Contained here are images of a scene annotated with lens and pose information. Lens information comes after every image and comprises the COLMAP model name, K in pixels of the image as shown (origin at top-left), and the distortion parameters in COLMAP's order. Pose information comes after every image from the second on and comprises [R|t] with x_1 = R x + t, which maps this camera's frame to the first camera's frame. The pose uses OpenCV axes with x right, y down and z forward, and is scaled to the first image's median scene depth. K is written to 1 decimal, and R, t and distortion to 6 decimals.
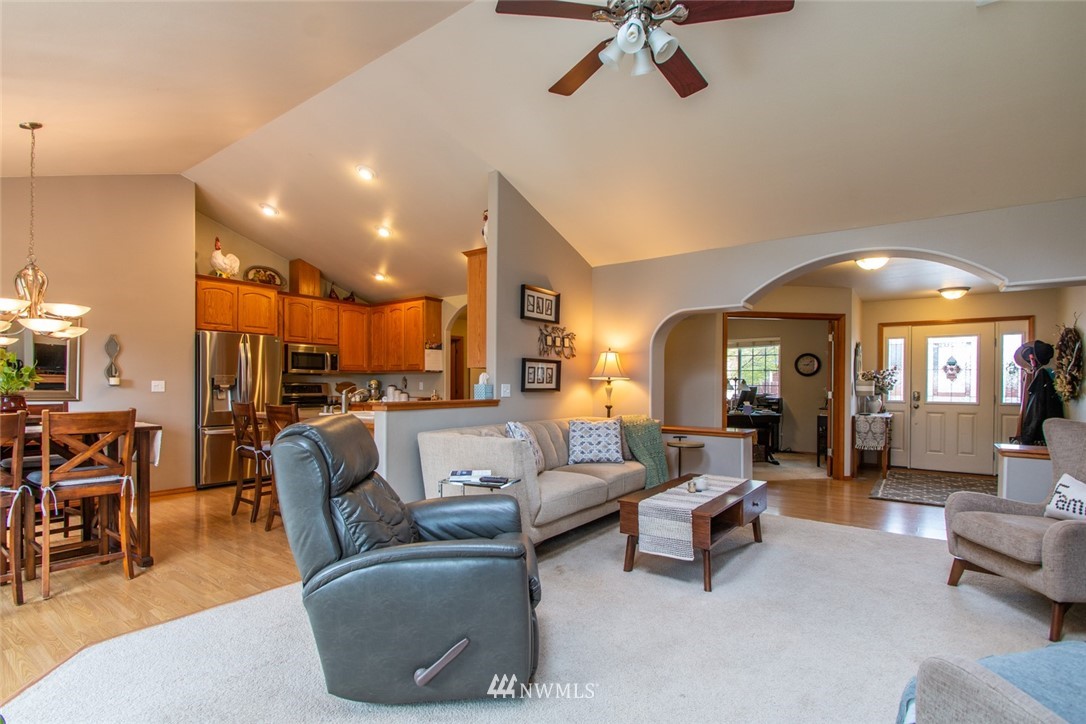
lens RADIAL K [[510.6, 0, 547.8], [0, 510.6, 388.5], [0, 0, 1]] dist [0.005837, -0.008173]
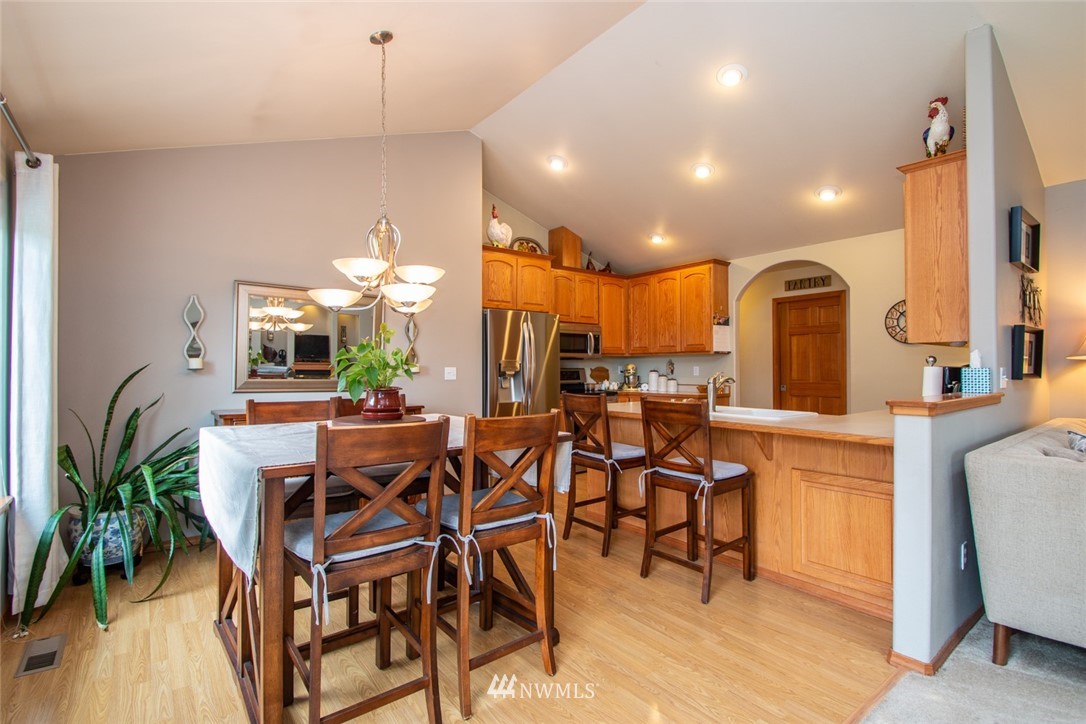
lens RADIAL K [[503.1, 0, 539.1], [0, 503.1, 366.5], [0, 0, 1]] dist [0.003508, -0.000271]
pose [[0.959652, -0.009625, -0.281026, -0.285139], [0.006194, 0.999895, -0.013096, -0.003177], [0.281122, 0.010827, 0.959611, 0.166681]]
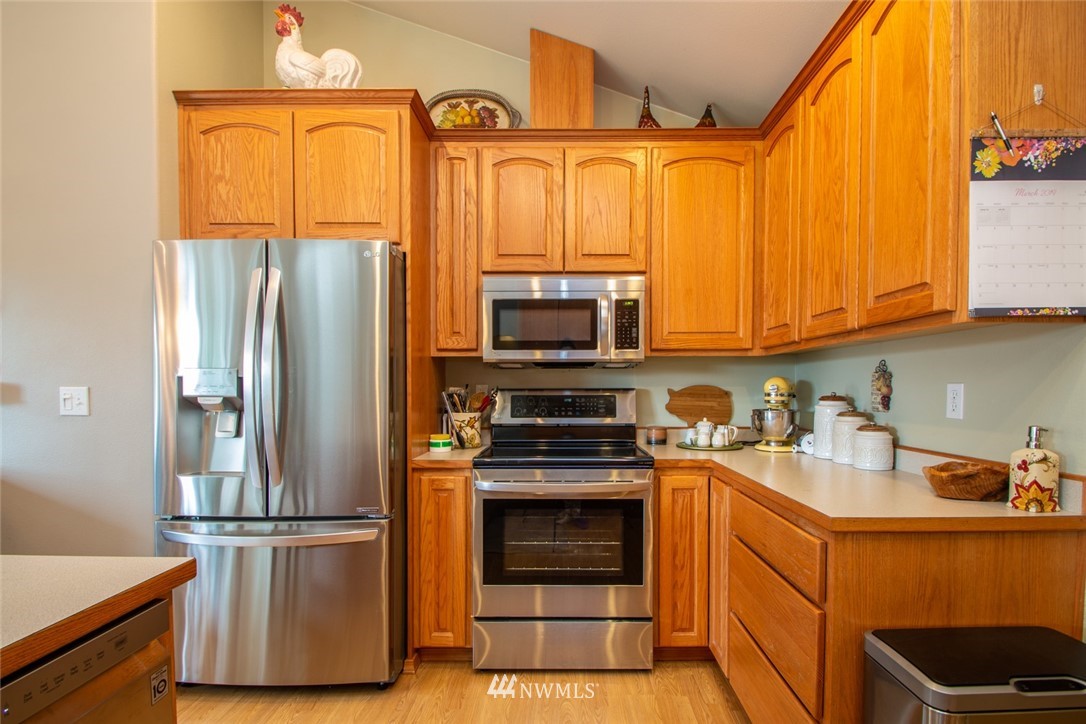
lens RADIAL K [[526.6, 0, 562.7], [0, 526.6, 400.8], [0, 0, 1]] dist [0.008185, -0.000790]
pose [[0.580365, 0.015391, -0.814211, -0.178716], [-0.003842, 0.999862, 0.016162, -0.008803], [0.814347, -0.006251, 0.580344, 0.806808]]
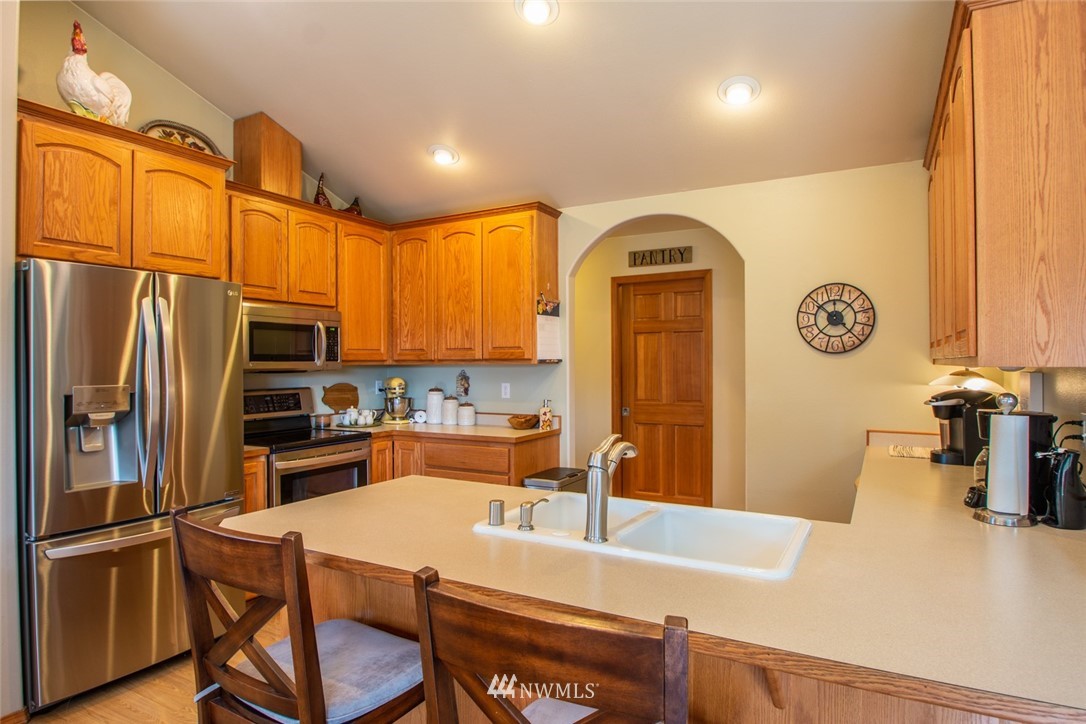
lens RADIAL K [[615.8, 0, 528.3], [0, 615.8, 364.6], [0, 0, 1]] dist [0.001020, -0.020761]
pose [[0.995020, -0.009349, 0.099240, -0.309458], [0.009957, 0.999935, -0.005631, -0.028765], [-0.099181, 0.006591, 0.995048, 0.445940]]
